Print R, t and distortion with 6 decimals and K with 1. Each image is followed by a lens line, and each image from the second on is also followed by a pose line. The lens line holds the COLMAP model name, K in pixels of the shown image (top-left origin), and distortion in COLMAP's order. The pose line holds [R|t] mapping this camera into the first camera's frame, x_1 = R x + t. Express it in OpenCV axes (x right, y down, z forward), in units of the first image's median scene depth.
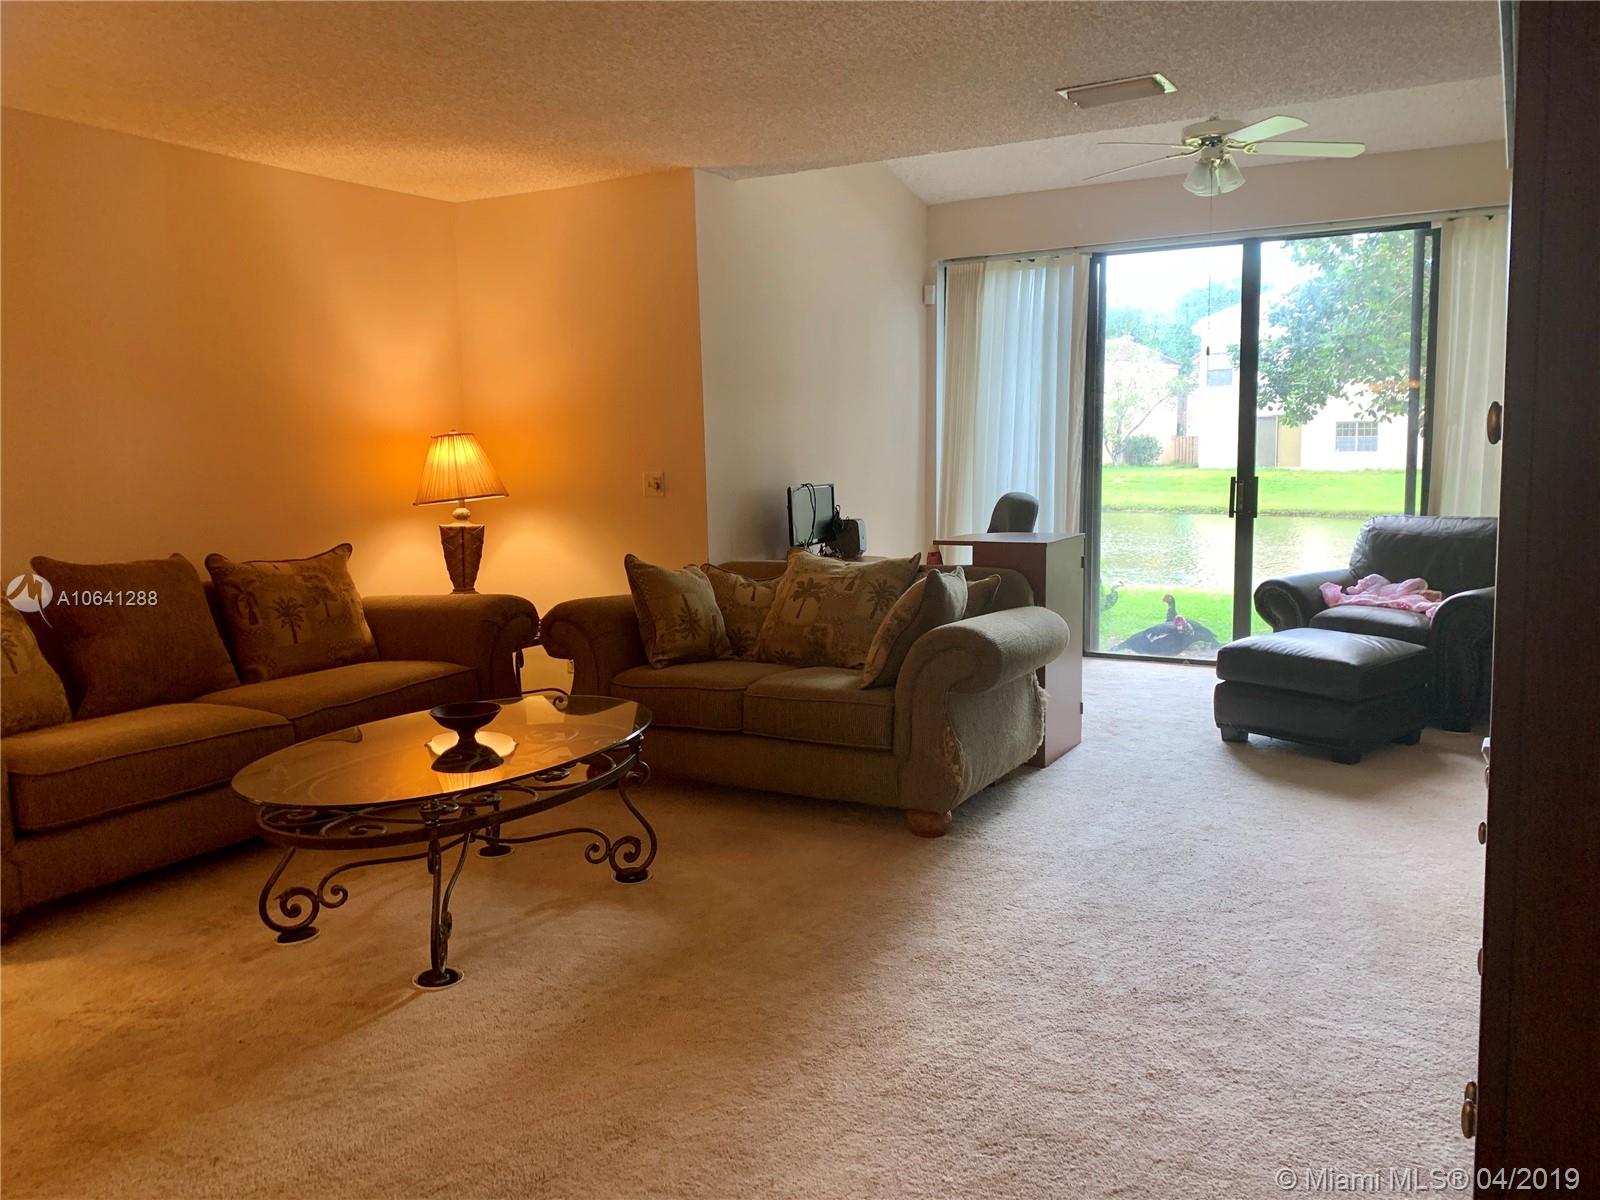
lens RADIAL K [[1225.3, 0, 810.7], [0, 1225.3, 594.7], [0, 0, 1]] dist [0.022168, -0.026145]
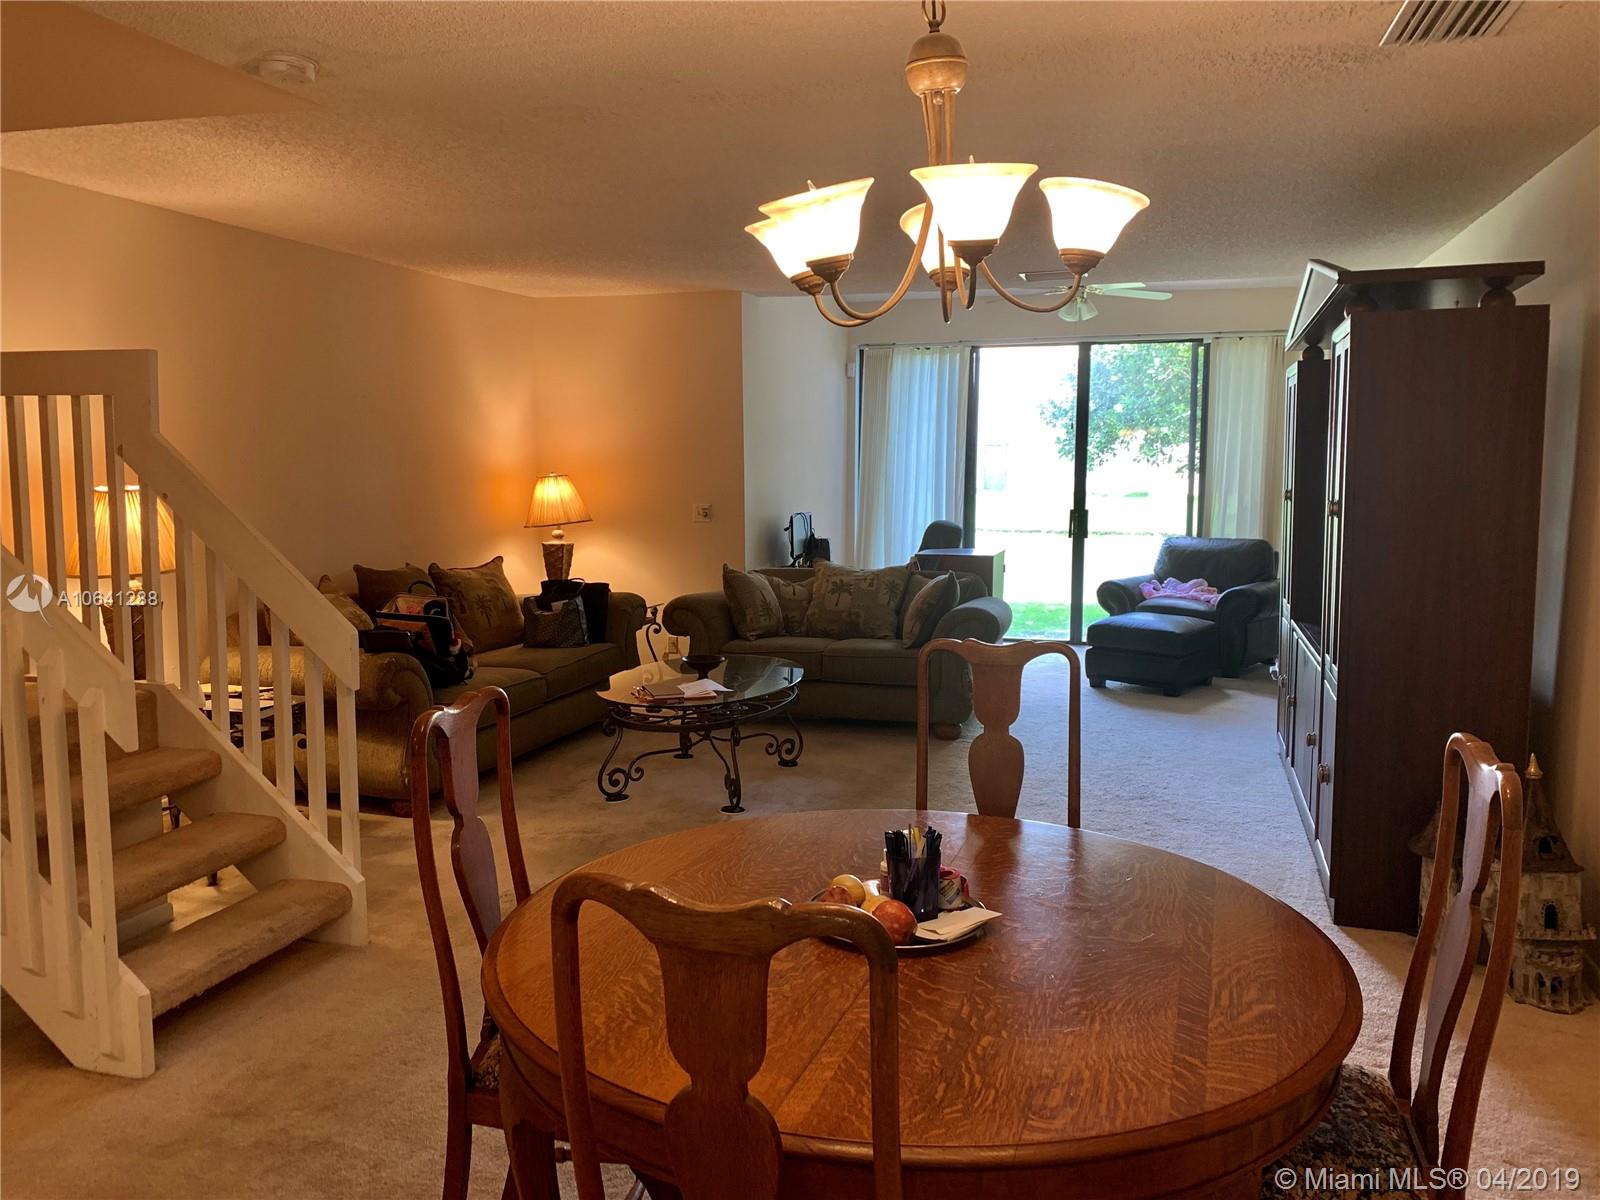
lens RADIAL K [[1225.3, 0, 786.2], [0, 1225.3, 604.8], [0, 0, 1]] dist [0.022168, -0.026145]
pose [[0.979560, -0.008308, 0.200981, -0.344880], [0.009035, 0.999956, -0.002702, 0.019532], [-0.200949, 0.004462, 0.979592, -0.413409]]
